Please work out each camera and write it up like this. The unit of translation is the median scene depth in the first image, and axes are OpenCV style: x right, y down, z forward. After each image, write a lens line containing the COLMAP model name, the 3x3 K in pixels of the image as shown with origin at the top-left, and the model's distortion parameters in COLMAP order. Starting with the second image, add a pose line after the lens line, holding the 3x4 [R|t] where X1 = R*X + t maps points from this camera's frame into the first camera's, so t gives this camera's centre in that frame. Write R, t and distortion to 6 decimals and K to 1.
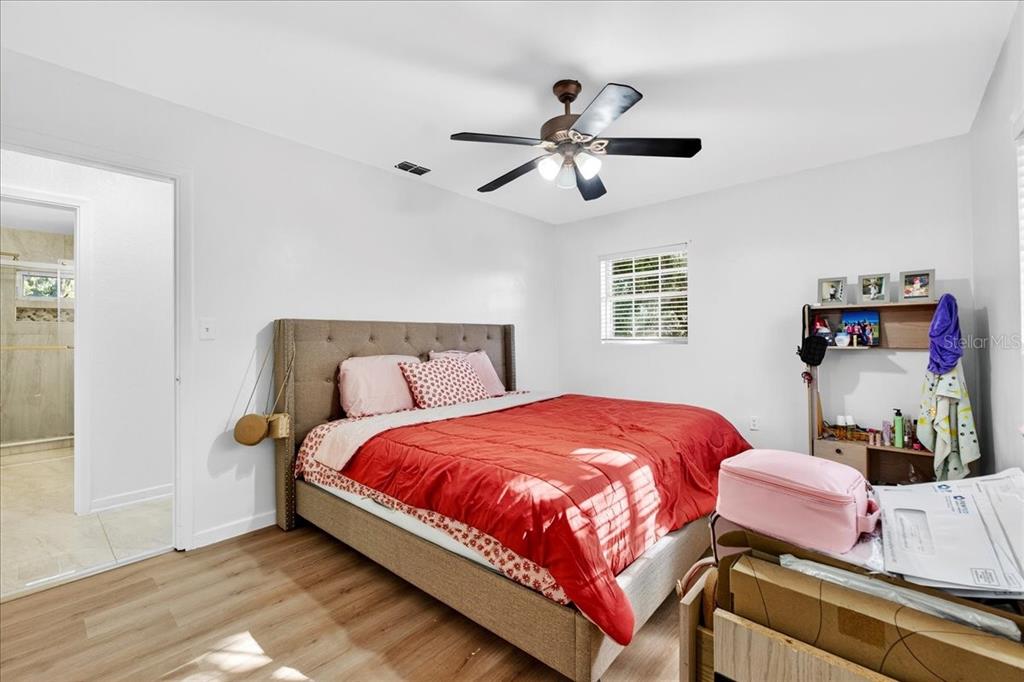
lens RADIAL K [[426.7, 0, 508.1], [0, 426.7, 336.3], [0, 0, 1]] dist [0.001095, -0.000029]
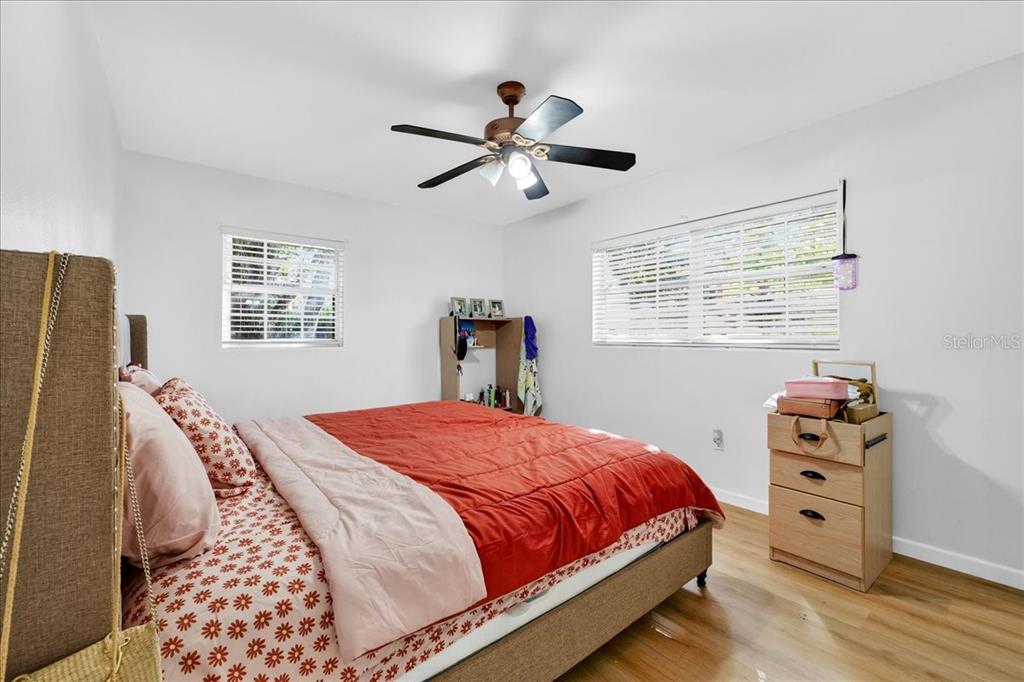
lens RADIAL K [[426.7, 0, 507.8], [0, 426.7, 340.3], [0, 0, 1]] dist [0.001095, -0.000029]
pose [[0.171032, 0.001686, 0.985264, -0.635903], [-0.002691, 0.999996, -0.001244, 0.005949], [-0.985262, -0.002439, 0.171036, 0.632357]]
